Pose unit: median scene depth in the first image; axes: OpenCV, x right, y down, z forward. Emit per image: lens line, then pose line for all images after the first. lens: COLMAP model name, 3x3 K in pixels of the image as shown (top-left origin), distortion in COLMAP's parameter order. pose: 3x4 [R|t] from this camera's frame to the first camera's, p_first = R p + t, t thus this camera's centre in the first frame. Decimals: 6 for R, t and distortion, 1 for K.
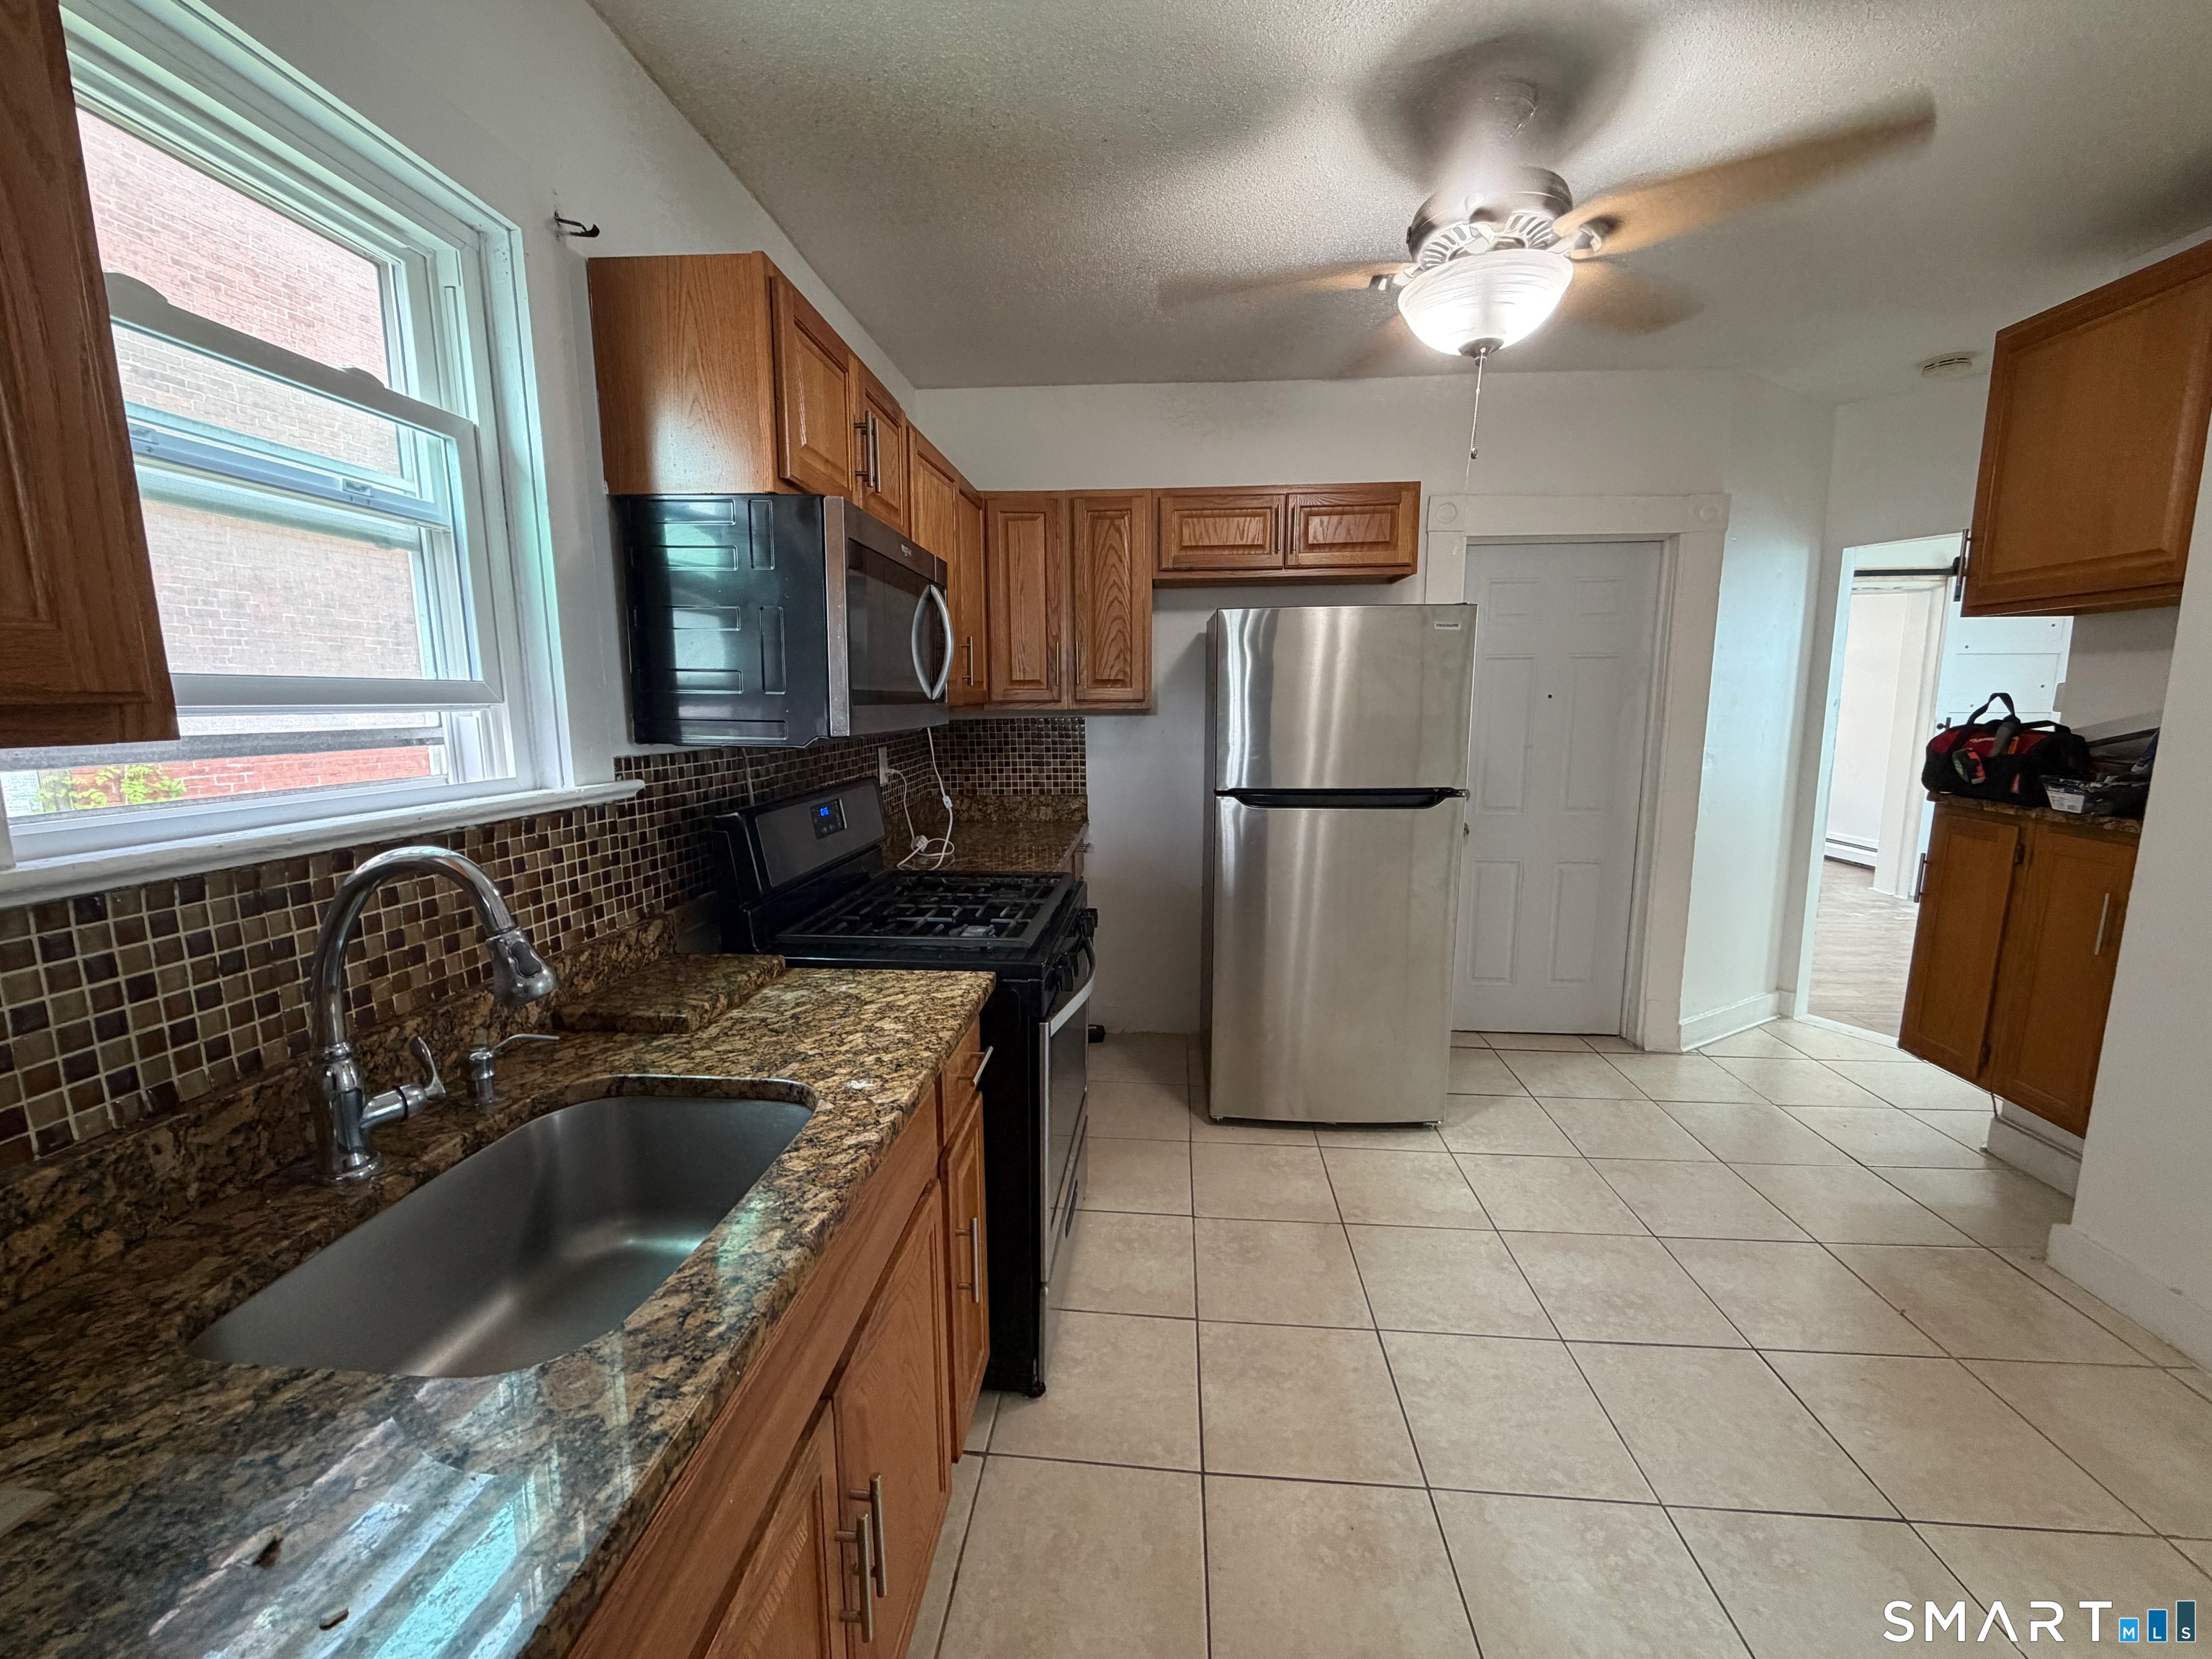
lens RADIAL K [[887.5, 0, 1099.2], [0, 887.5, 829.4], [0, 0, 1]] dist [0.001202, 0.000401]
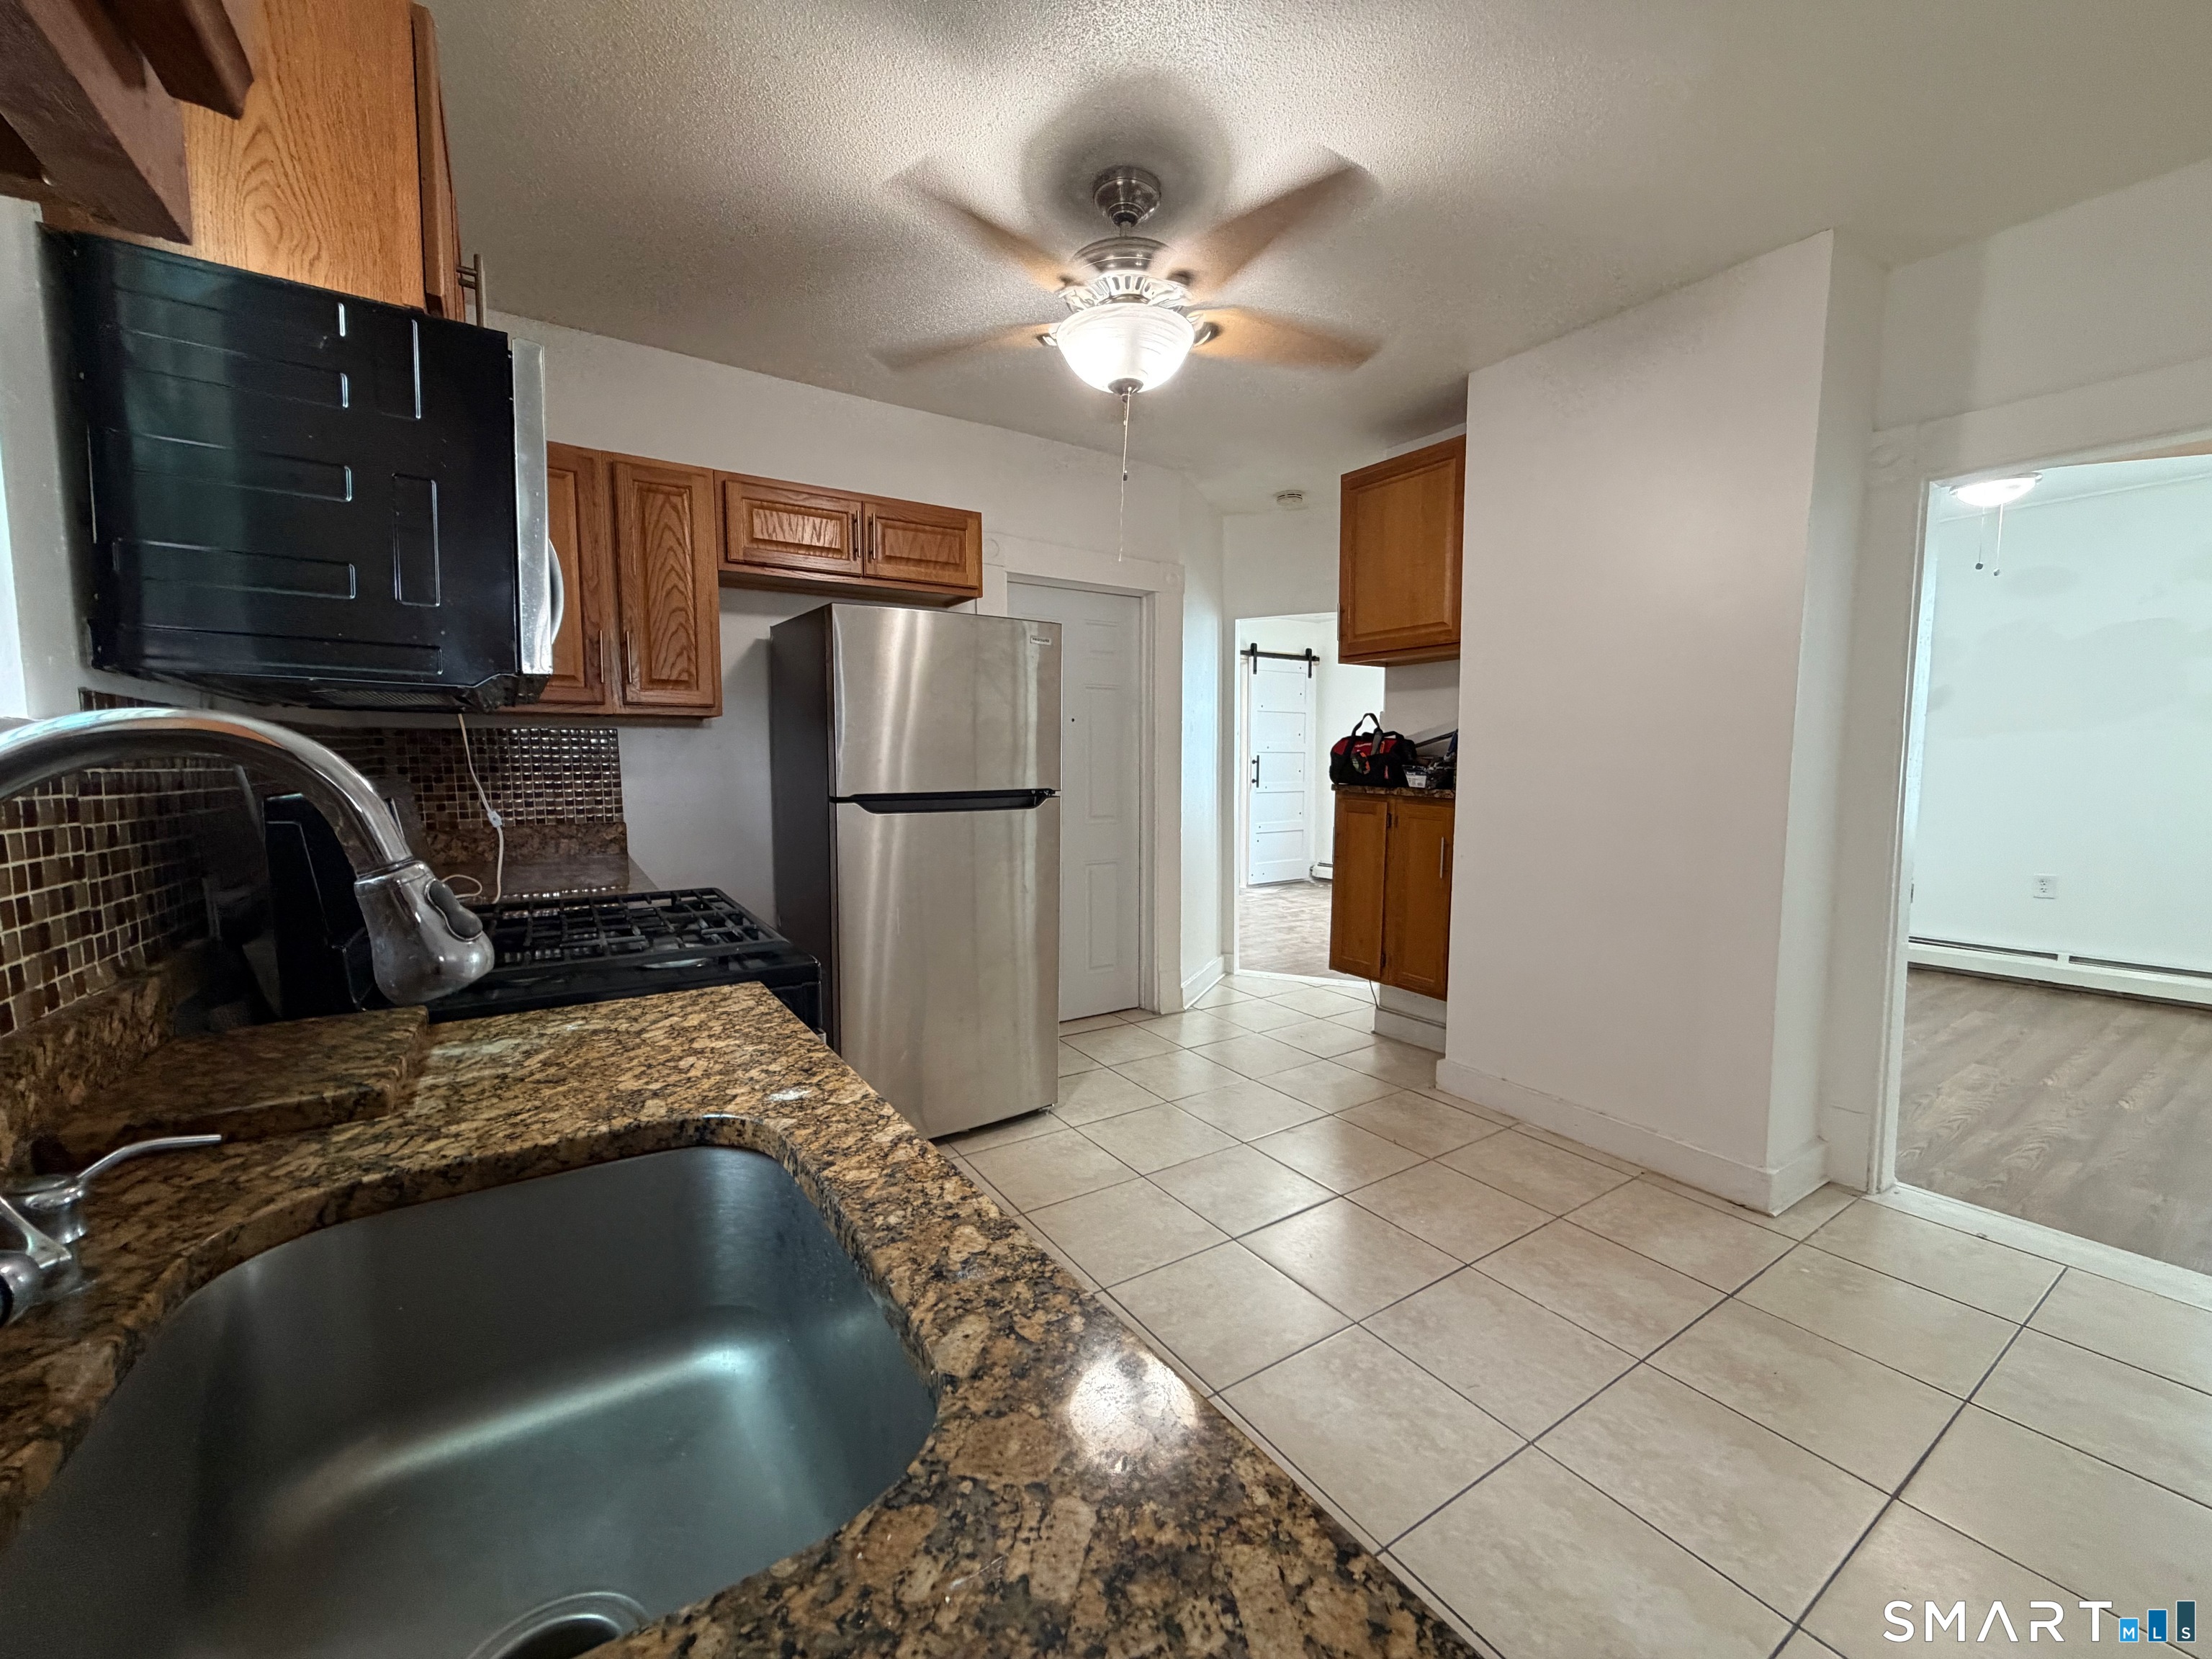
lens RADIAL K [[887.5, 0, 1102.7], [0, 887.5, 830.2], [0, 0, 1]] dist [0.001202, 0.000401]
pose [[0.789898, -0.046144, 0.611500, -0.274197], [0.087402, 0.995456, -0.037783, 0.062866], [-0.606978, 0.083291, 0.790342, 0.124461]]
